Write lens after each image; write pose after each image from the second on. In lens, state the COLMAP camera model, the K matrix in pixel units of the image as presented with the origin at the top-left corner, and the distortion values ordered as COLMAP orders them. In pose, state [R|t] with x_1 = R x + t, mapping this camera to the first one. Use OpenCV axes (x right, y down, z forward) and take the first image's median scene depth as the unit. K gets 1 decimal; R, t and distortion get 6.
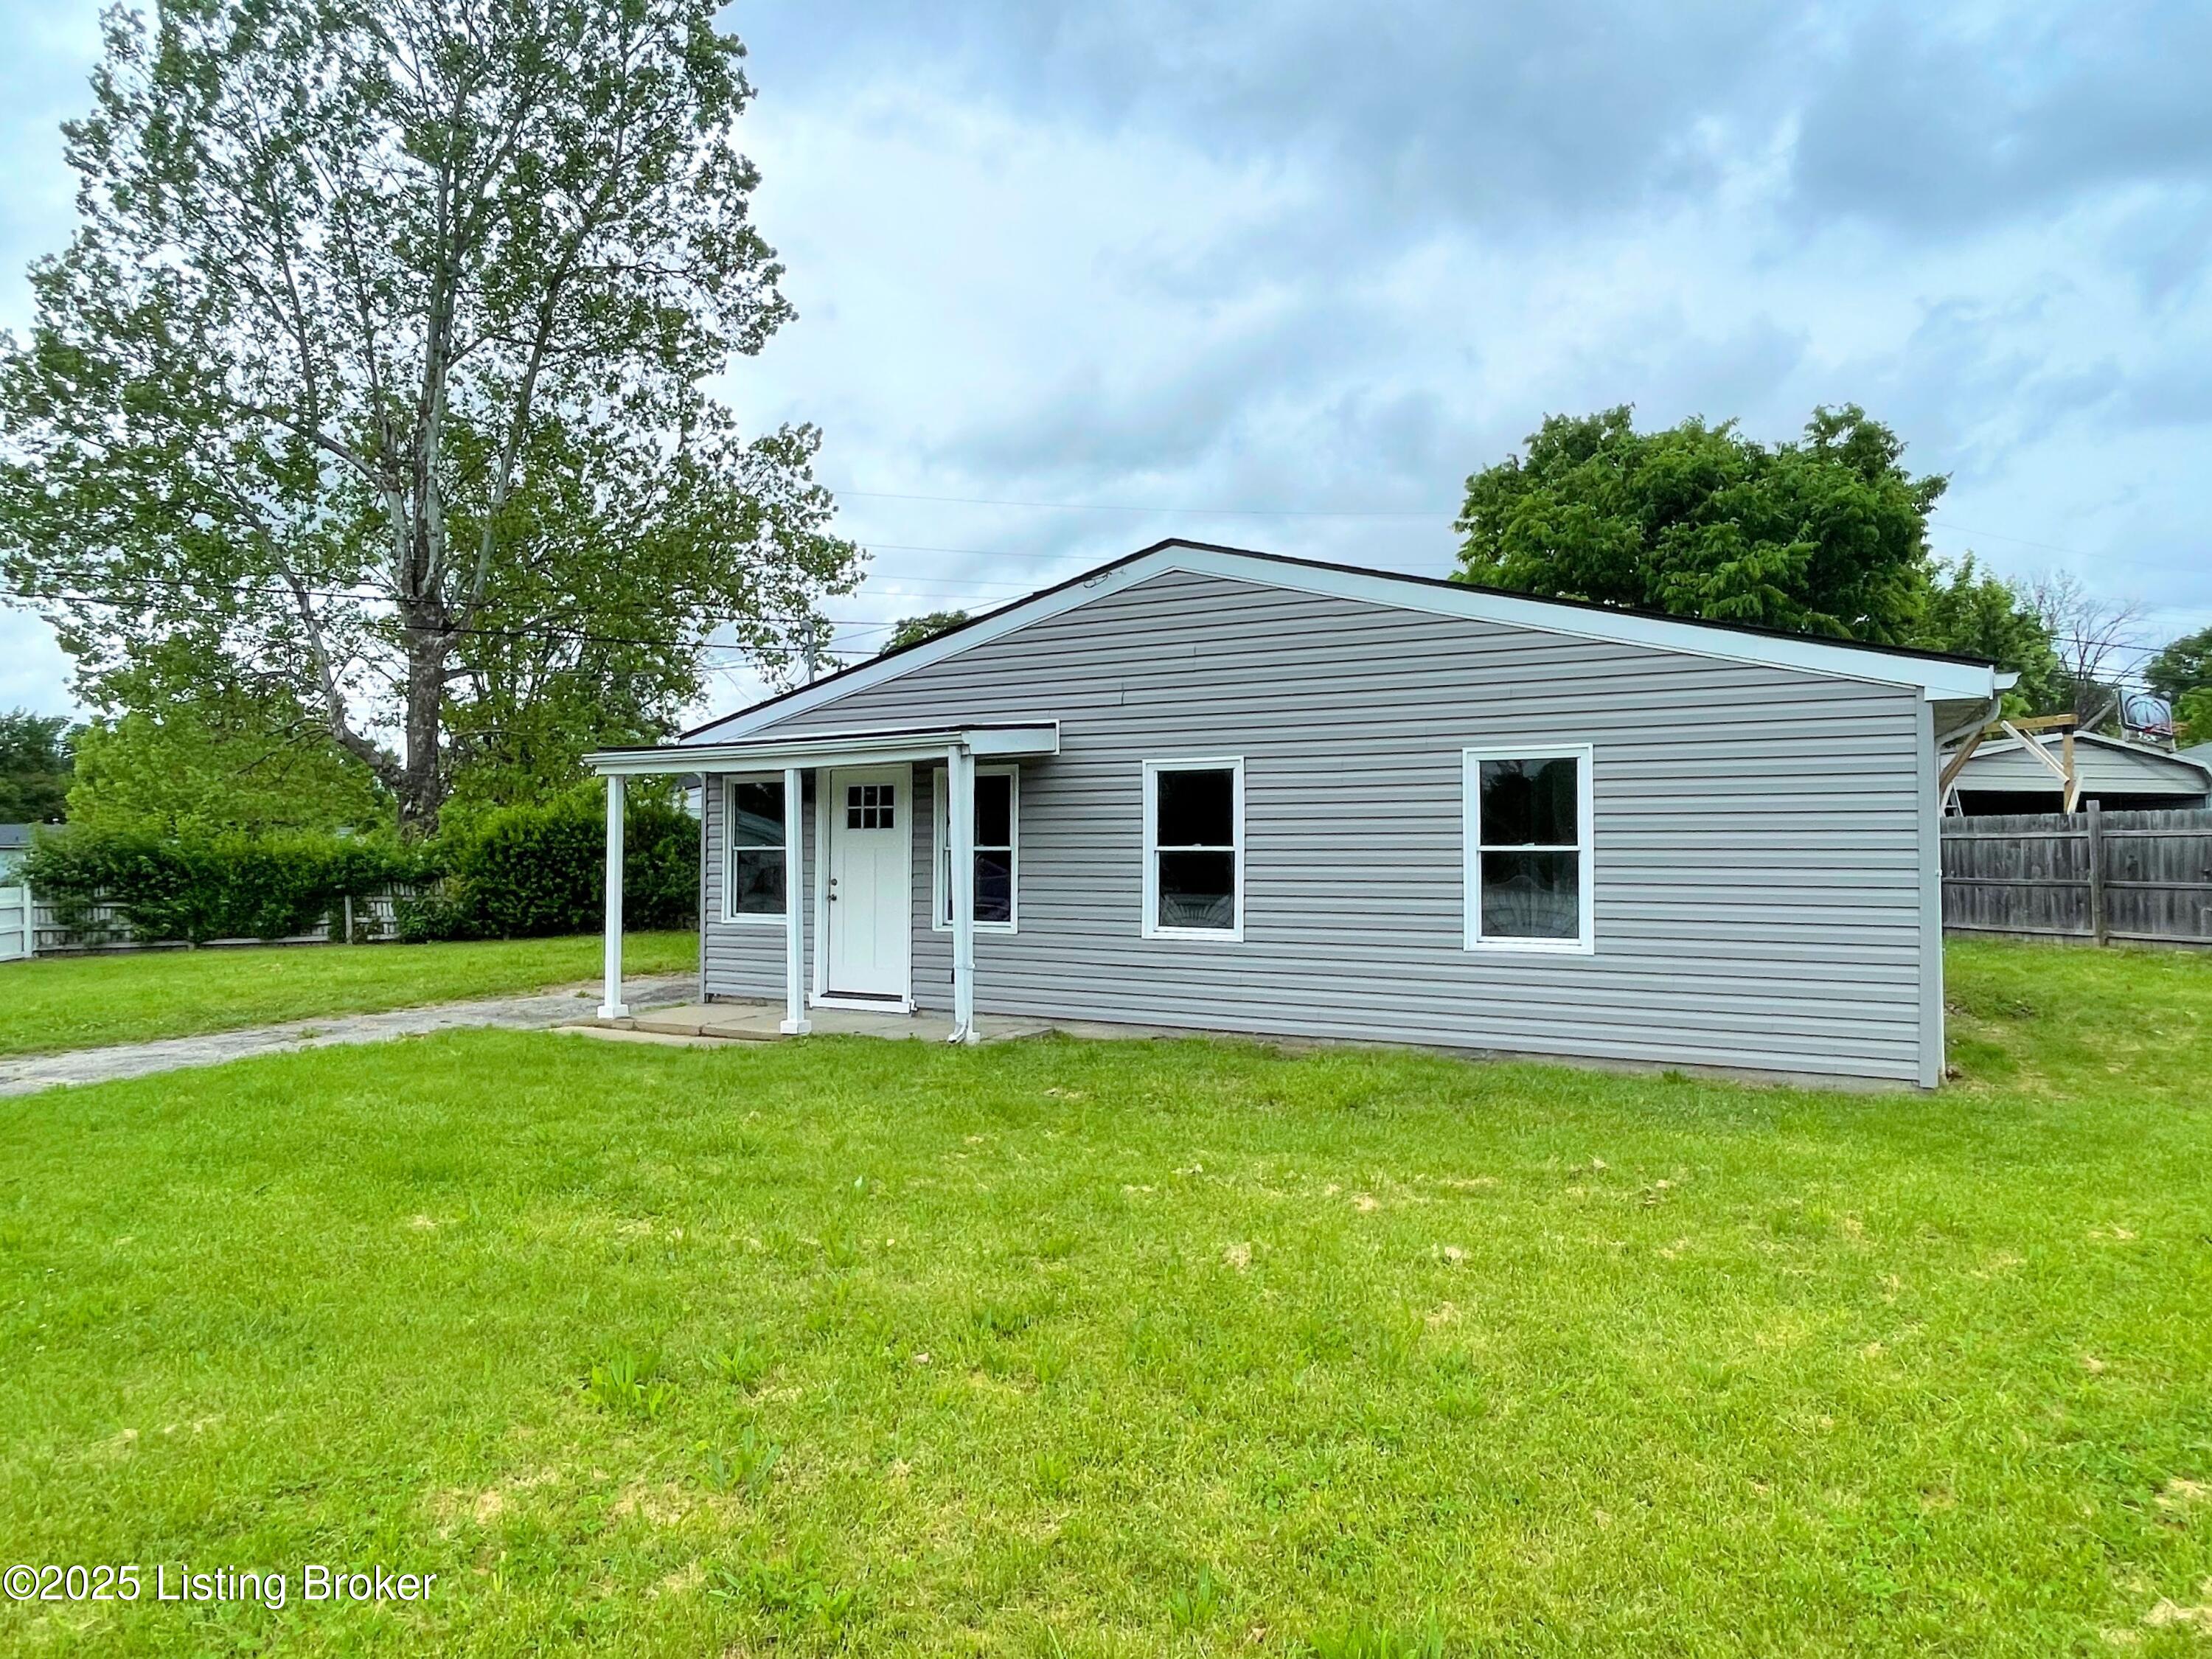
lens RADIAL K [[1341.3, 0, 1106.0], [0, 1341.3, 829.5], [0, 0, 1]] dist [-0.001461, -0.000352]
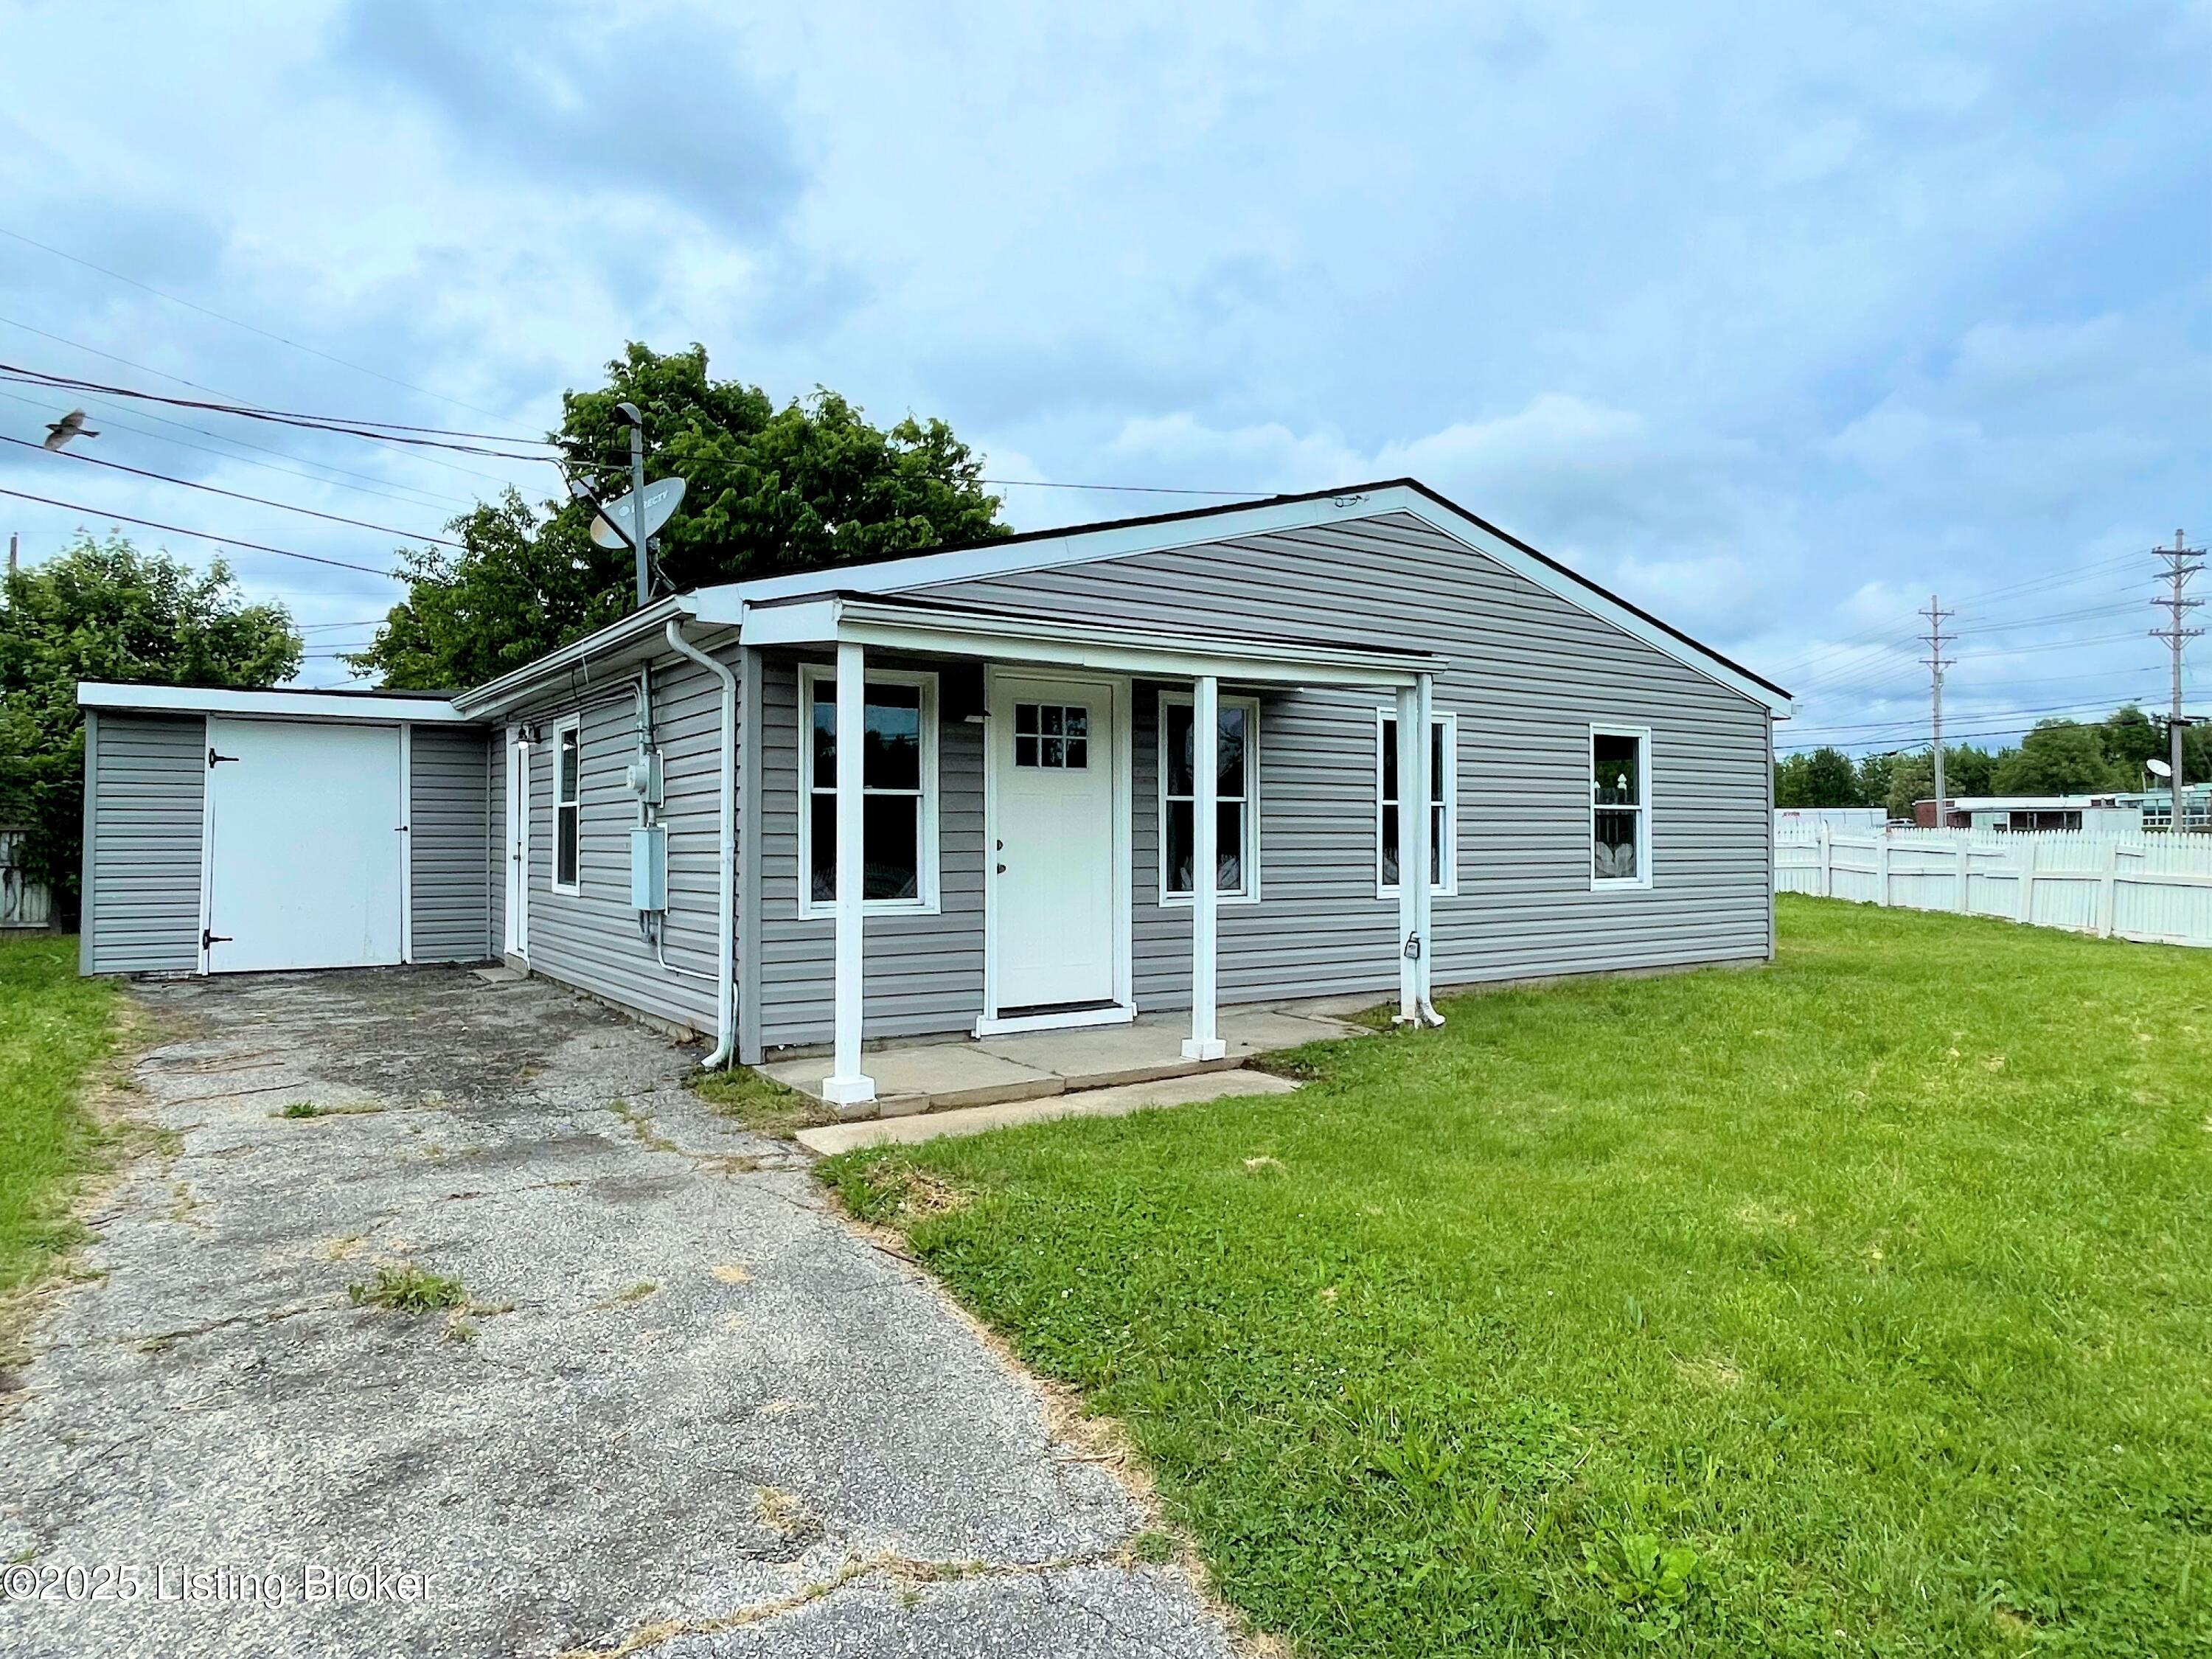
lens RADIAL K [[1362.2, 0, 1109.7], [0, 1362.2, 803.9], [0, 0, 1]] dist [0.003988, 0.001137]
pose [[0.446192, 0.016539, 0.894785, -0.841382], [-0.018755, 0.999782, -0.009127, 0.025782], [-0.894741, -0.012709, 0.446405, 0.696476]]
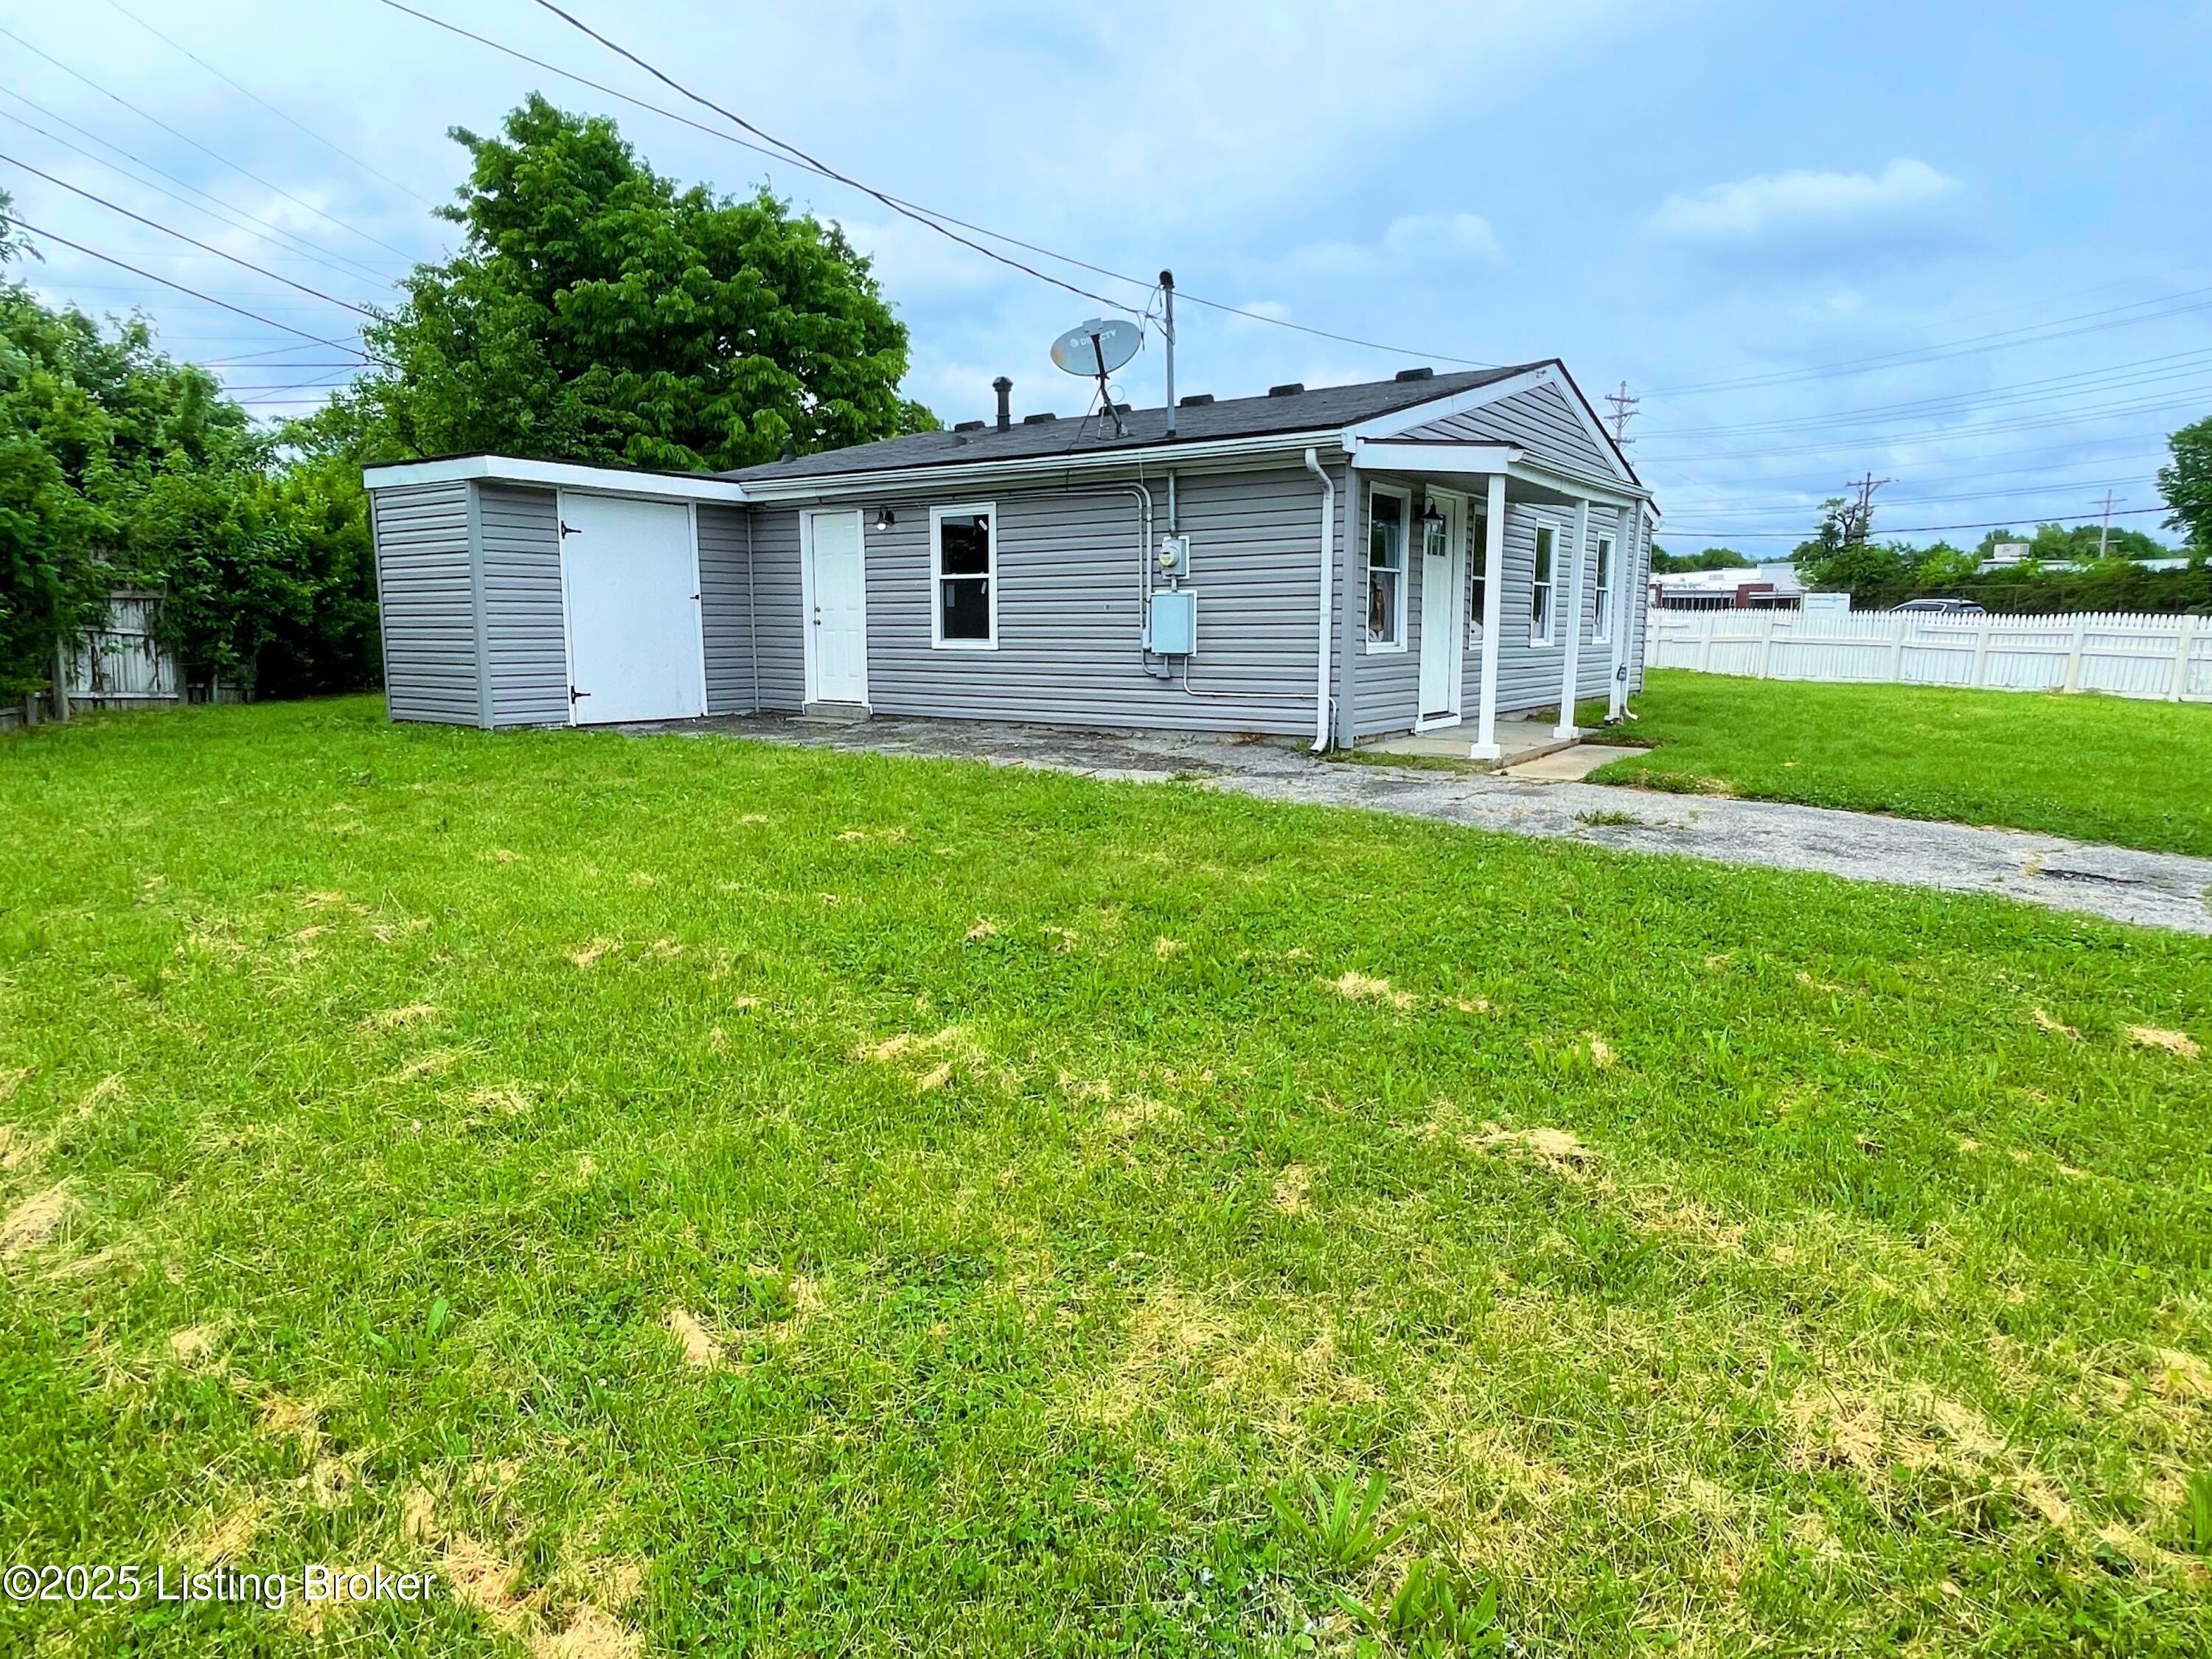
lens RADIAL K [[1319.4, 0, 1106.0], [0, 1319.4, 829.5], [0, 0, 1]] dist [-0.000271, -0.000040]
pose [[0.089777, -0.157449, 0.983438, -1.310587], [-0.024124, 0.986792, 0.160188, 0.054616], [-0.995670, -0.038105, 0.084793, 1.227892]]
